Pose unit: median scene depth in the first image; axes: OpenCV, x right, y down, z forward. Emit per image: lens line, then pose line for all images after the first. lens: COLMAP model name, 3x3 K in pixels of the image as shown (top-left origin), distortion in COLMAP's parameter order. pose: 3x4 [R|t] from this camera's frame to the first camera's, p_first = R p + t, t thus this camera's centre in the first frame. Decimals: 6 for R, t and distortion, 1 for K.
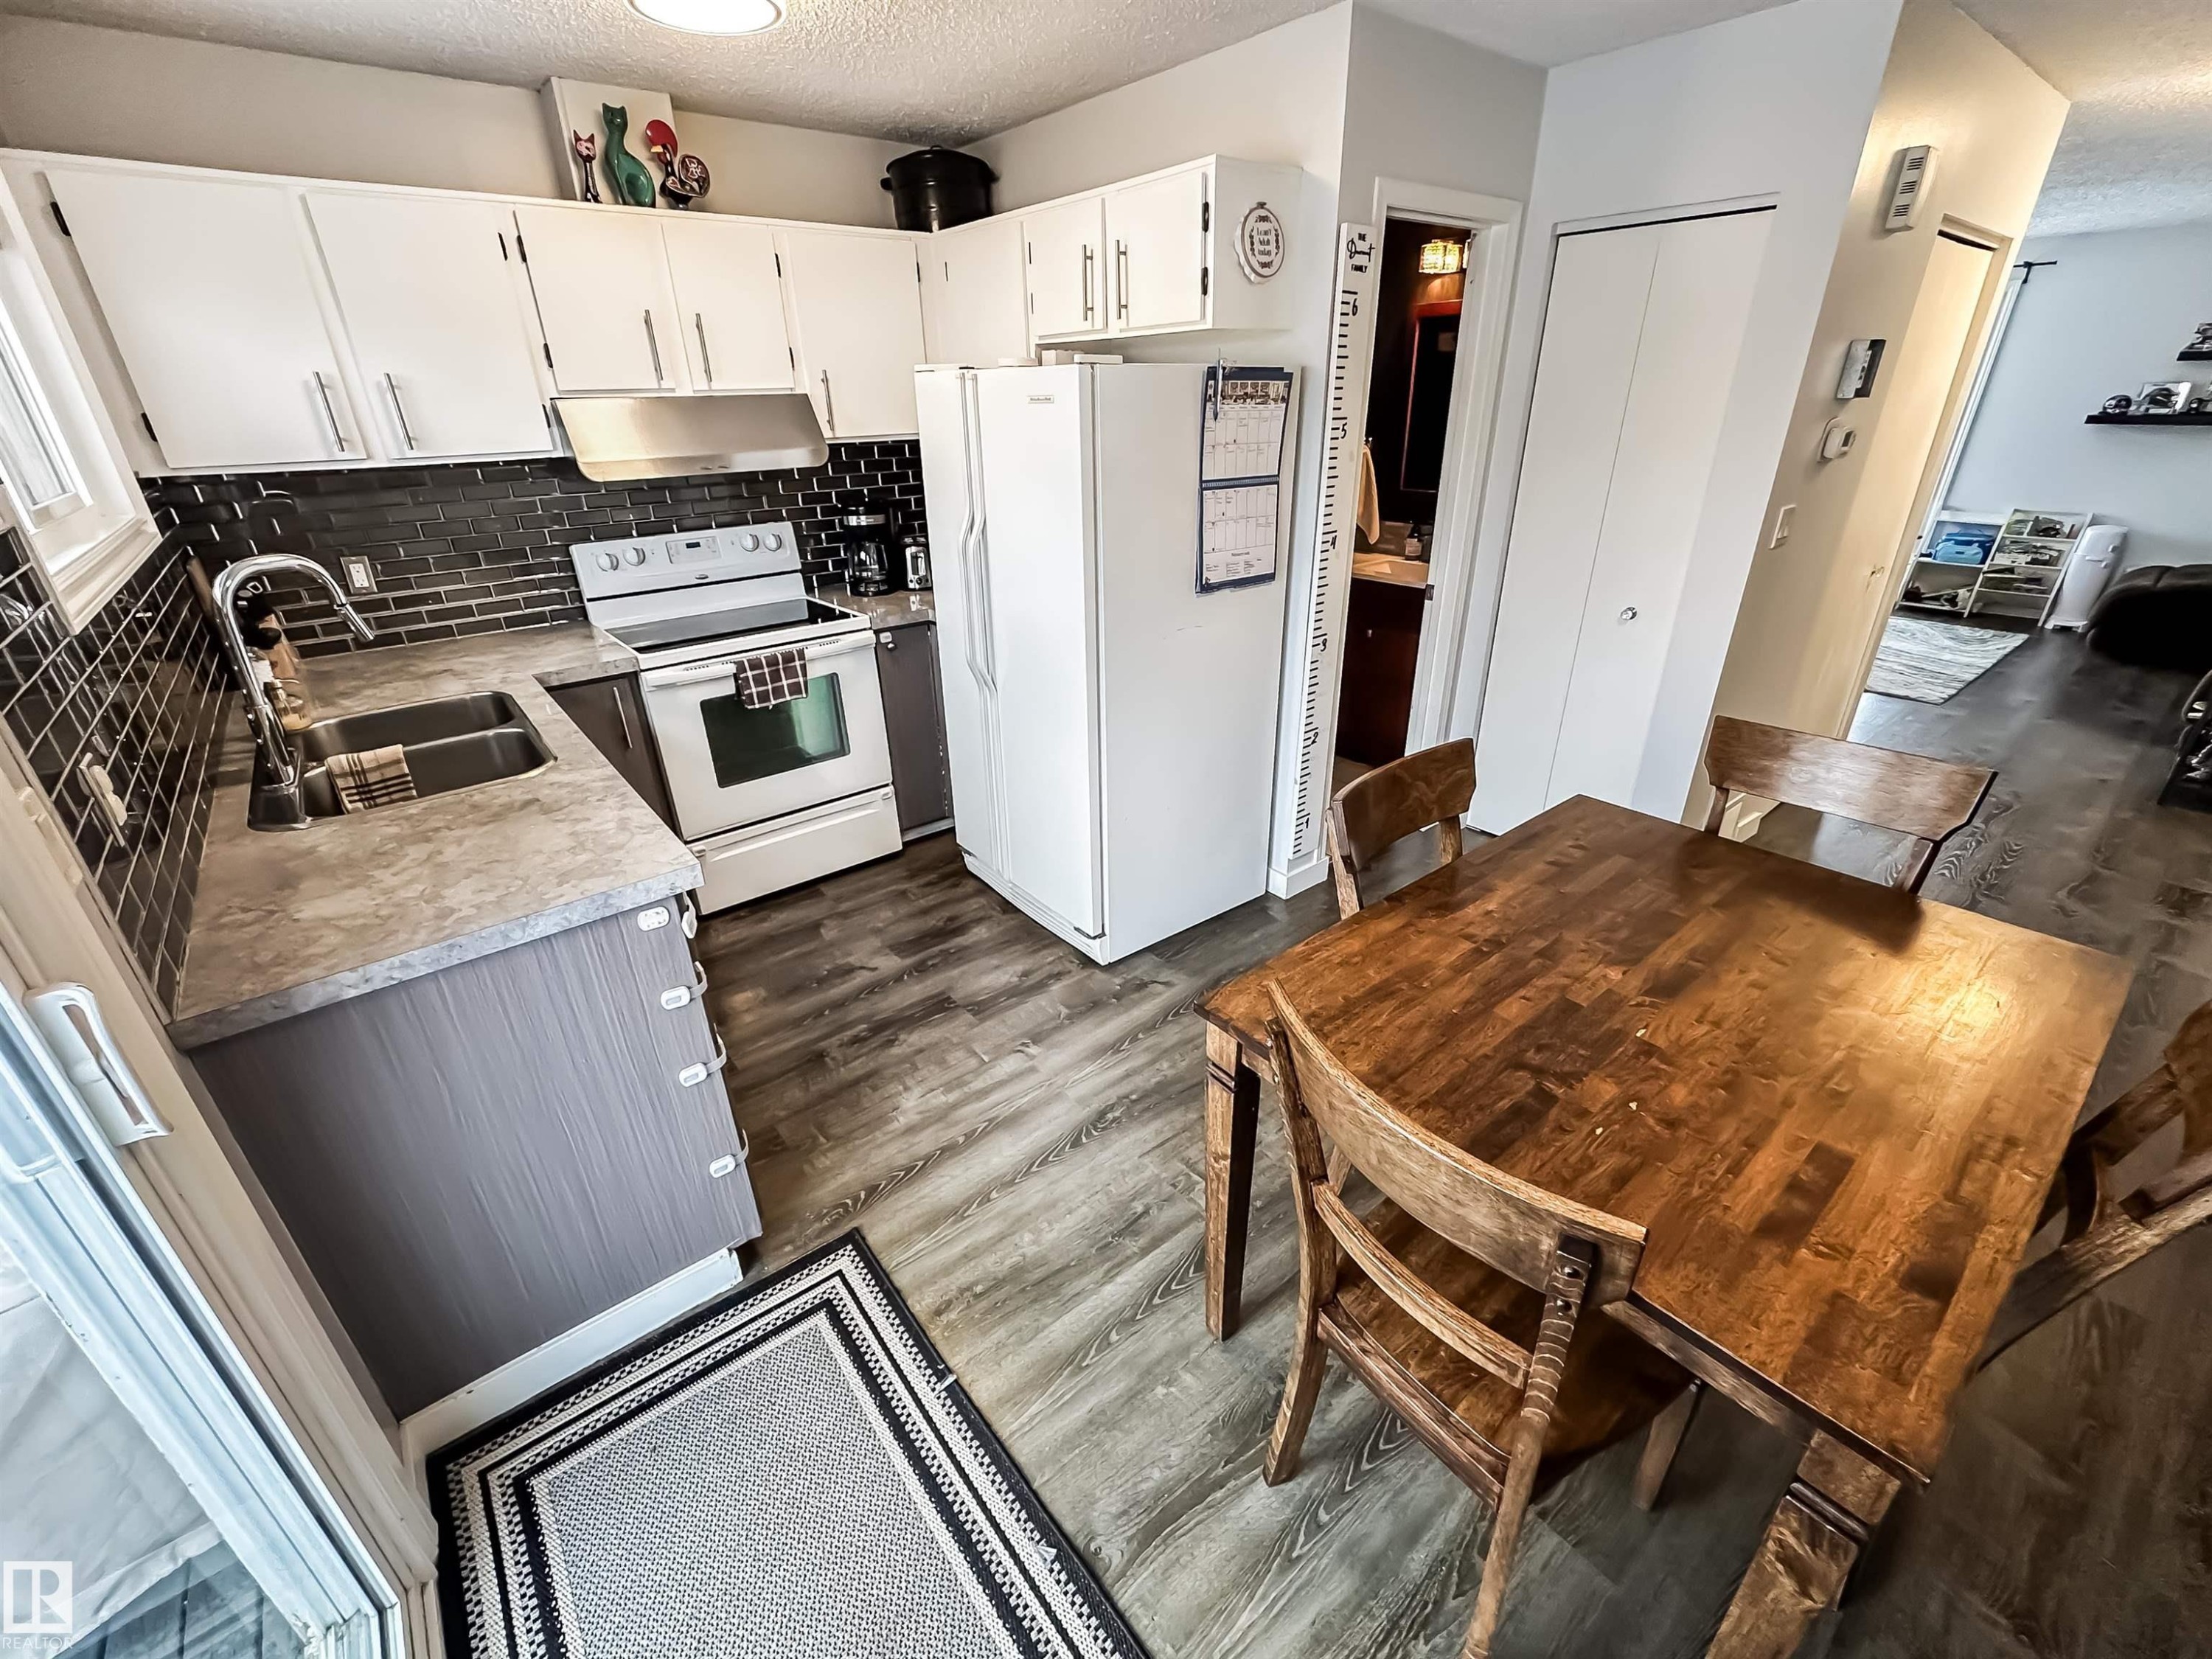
lens RADIAL K [[921.7, 0, 1097.8], [0, 921.7, 828.2], [0, 0, 1]] dist [-0.003947, 0.000370]
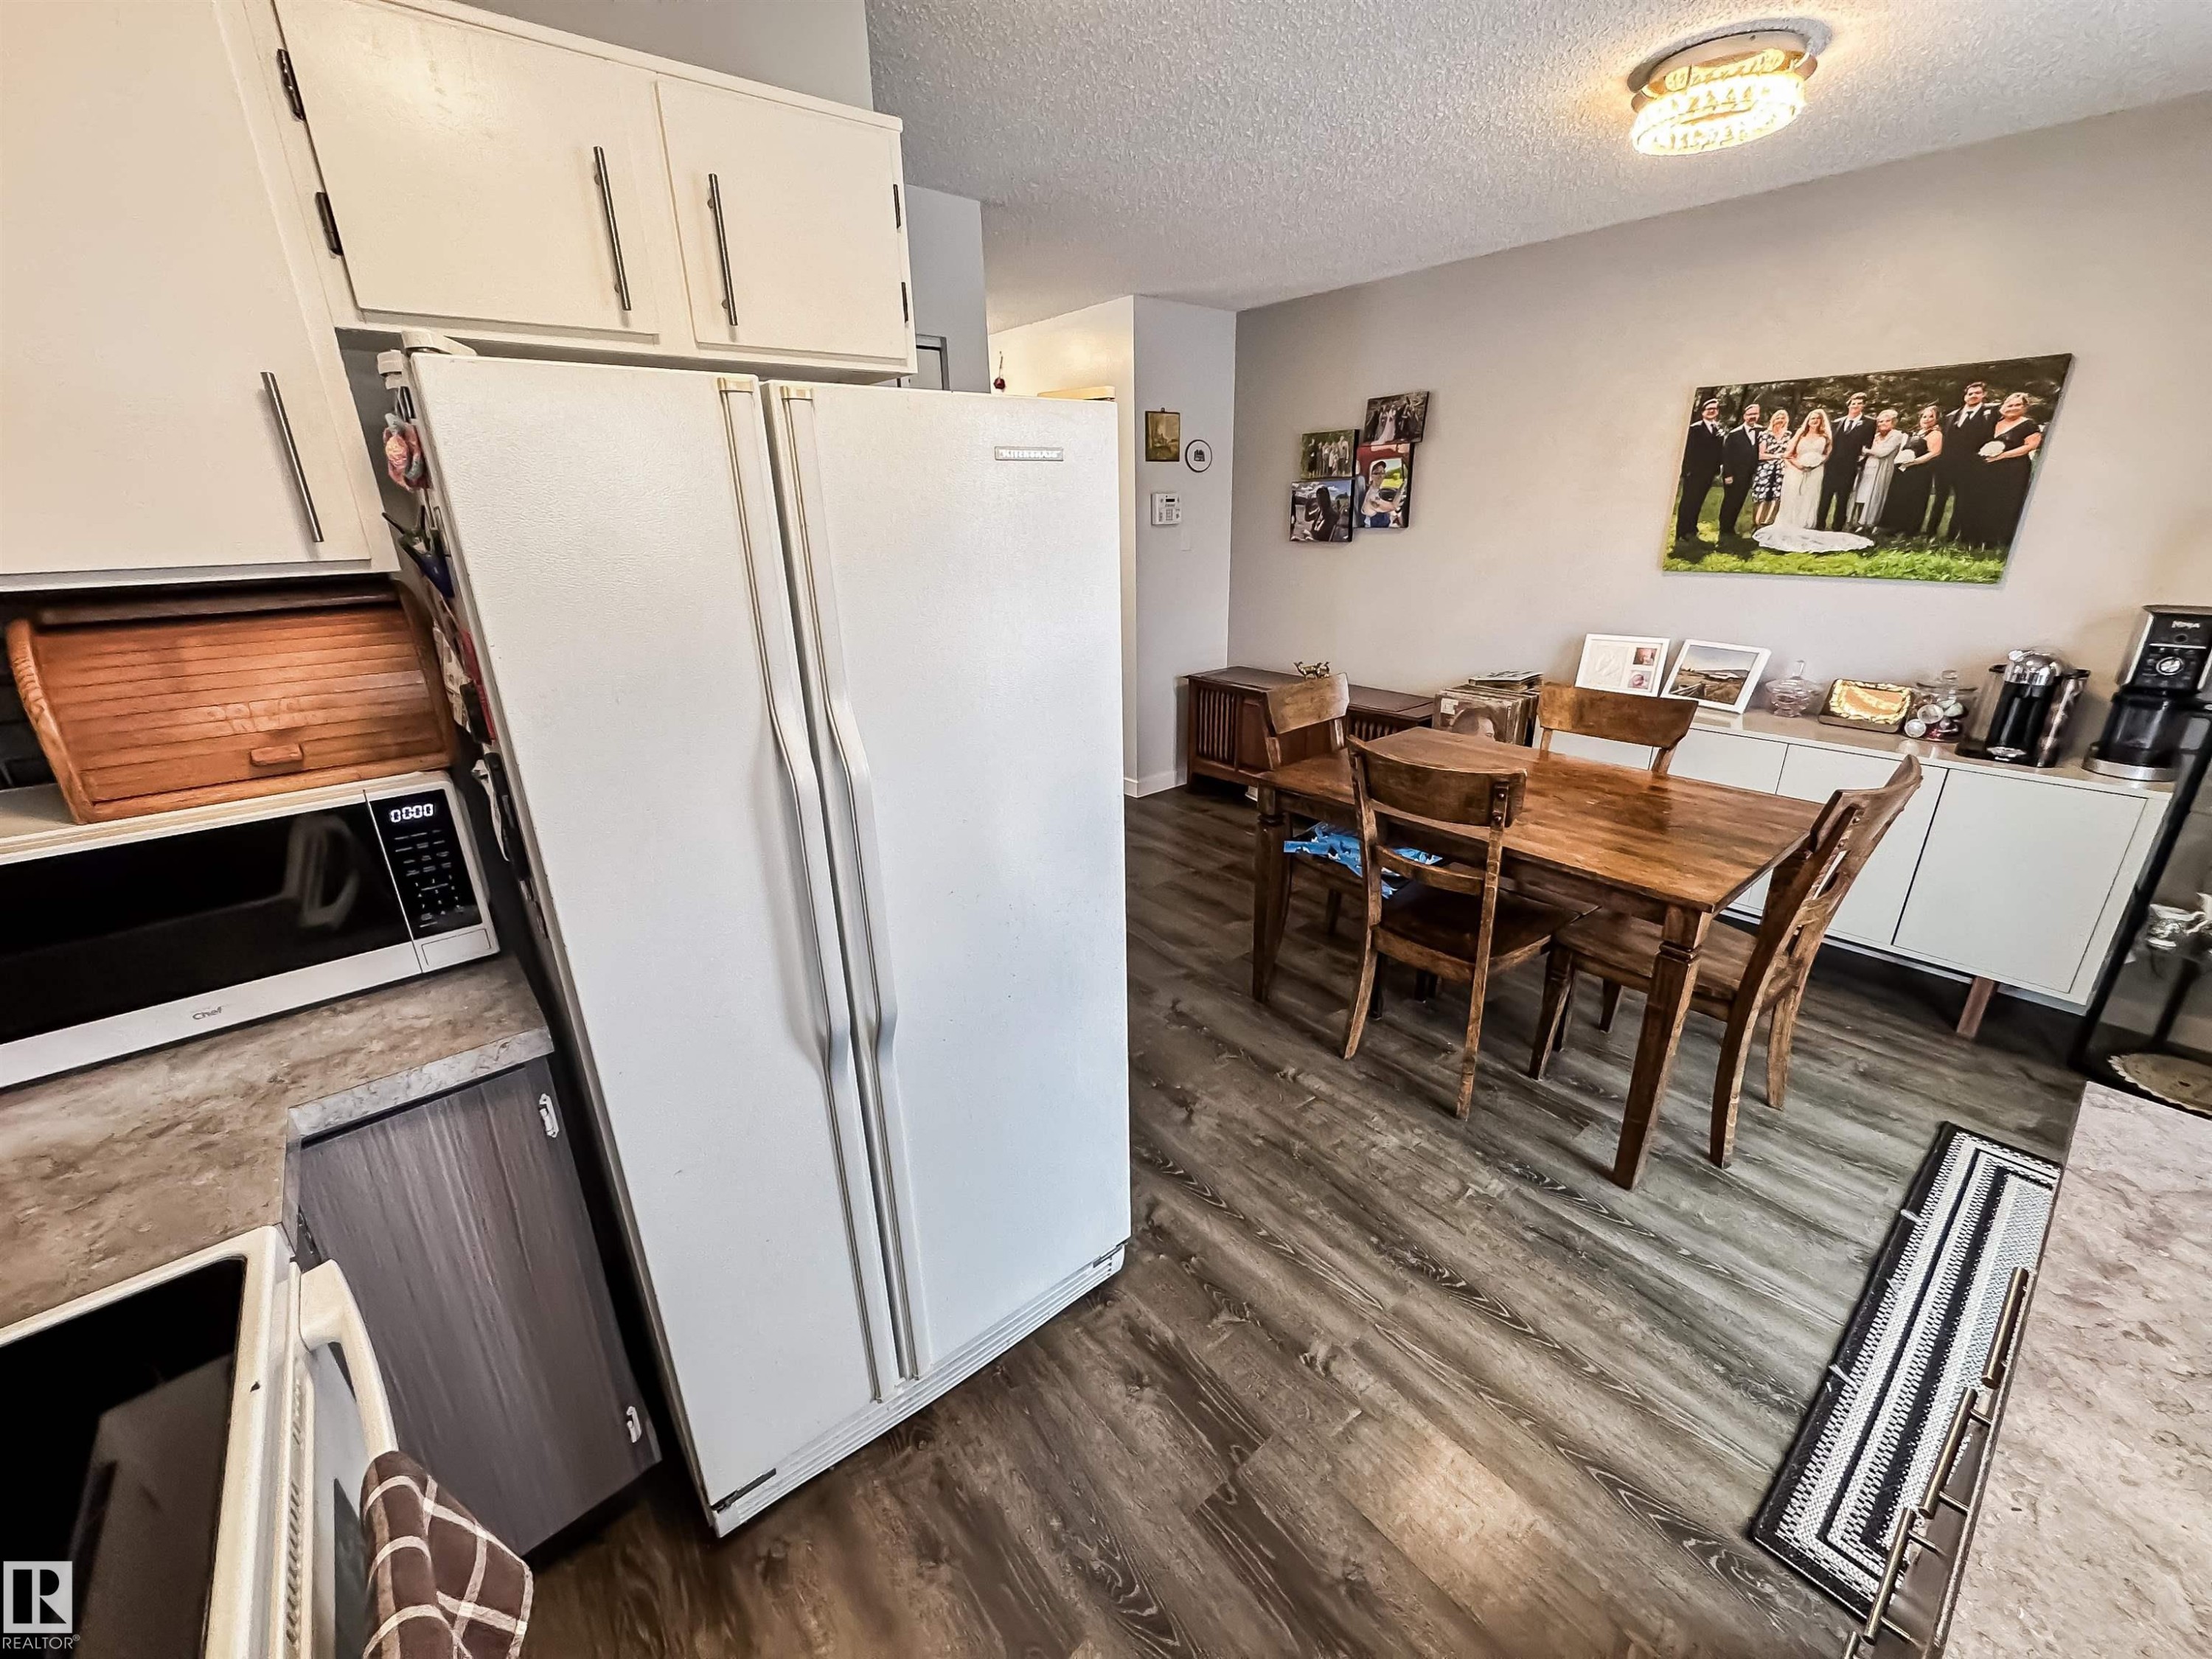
lens RADIAL K [[885.6, 0, 1108.3], [0, 885.6, 828.6], [0, 0, 1]] dist [-0.002020, 0.000533]
pose [[-0.025337, -0.323329, 0.945947, -0.636959], [0.444016, 0.844152, 0.300428, -0.409930], [-0.895661, 0.427628, 0.122175, 0.984810]]
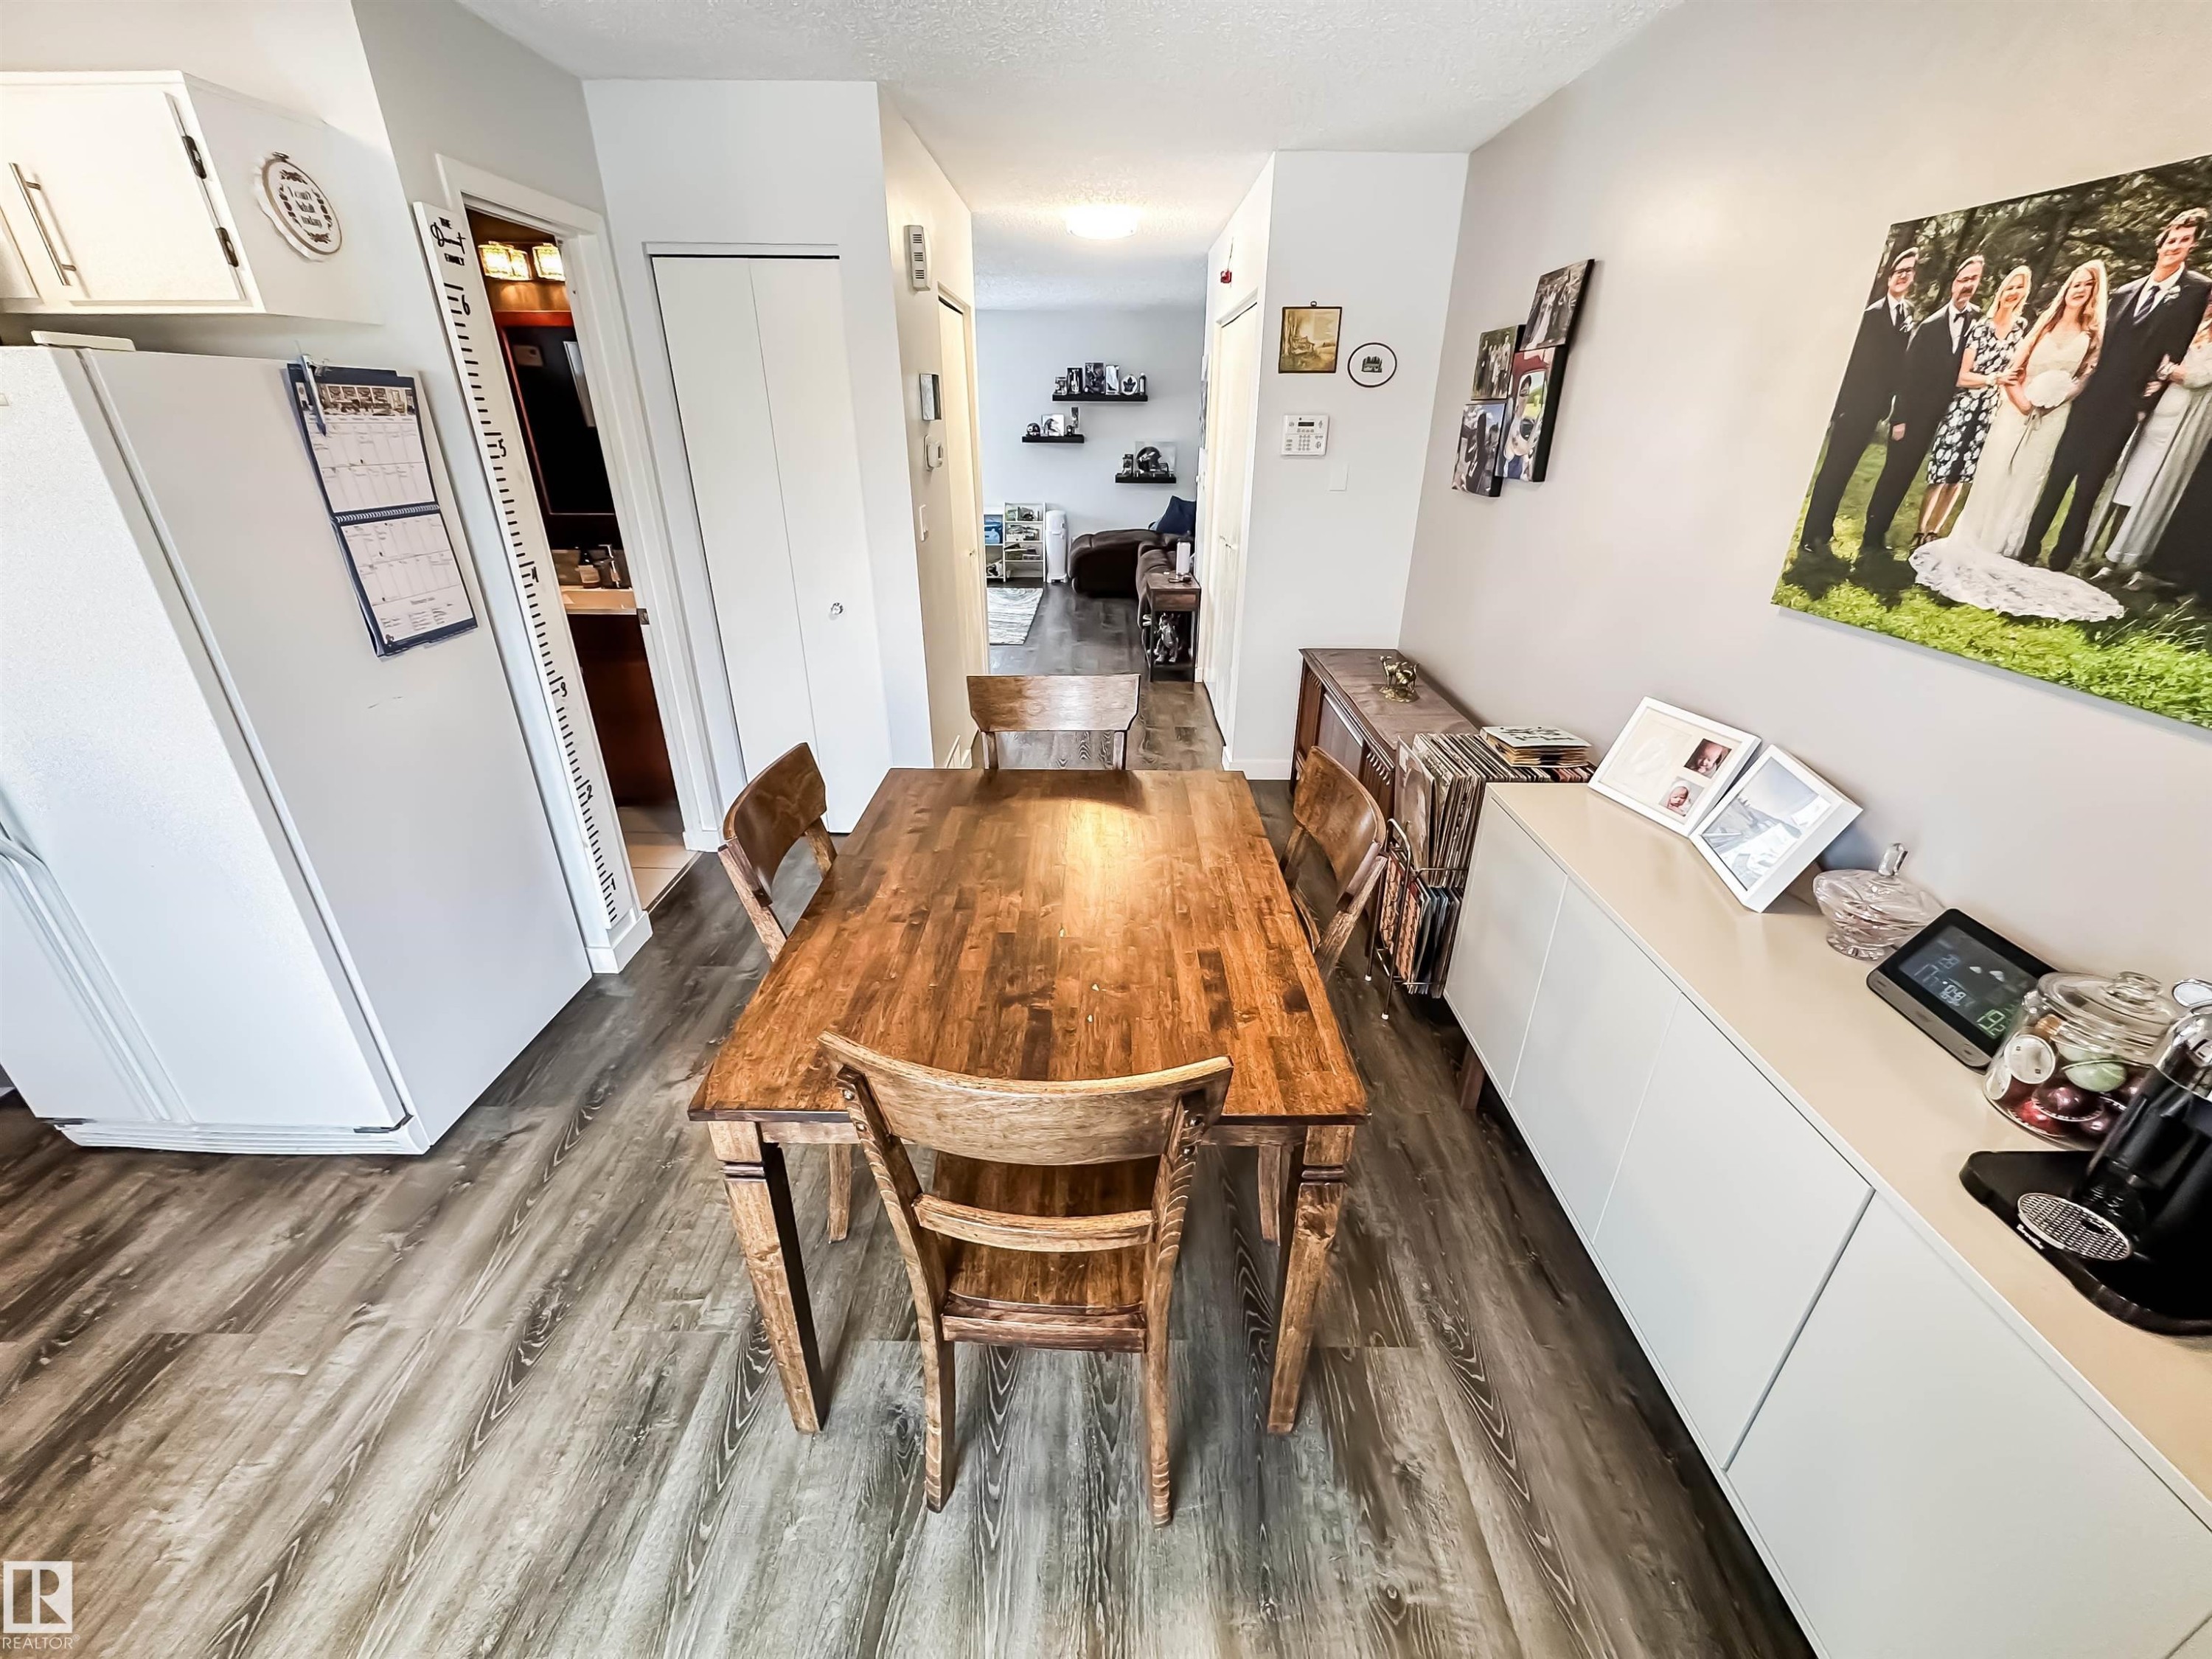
lens RADIAL K [[885.6, 0, 1106.2], [0, 885.6, 827.4], [0, 0, 1]] dist [-0.002020, 0.000533]
pose [[0.626151, -0.311530, 0.714761, -0.098632], [0.317000, 0.939241, 0.131670, -0.026478], [-0.712353, 0.144134, 0.686862, 0.078121]]
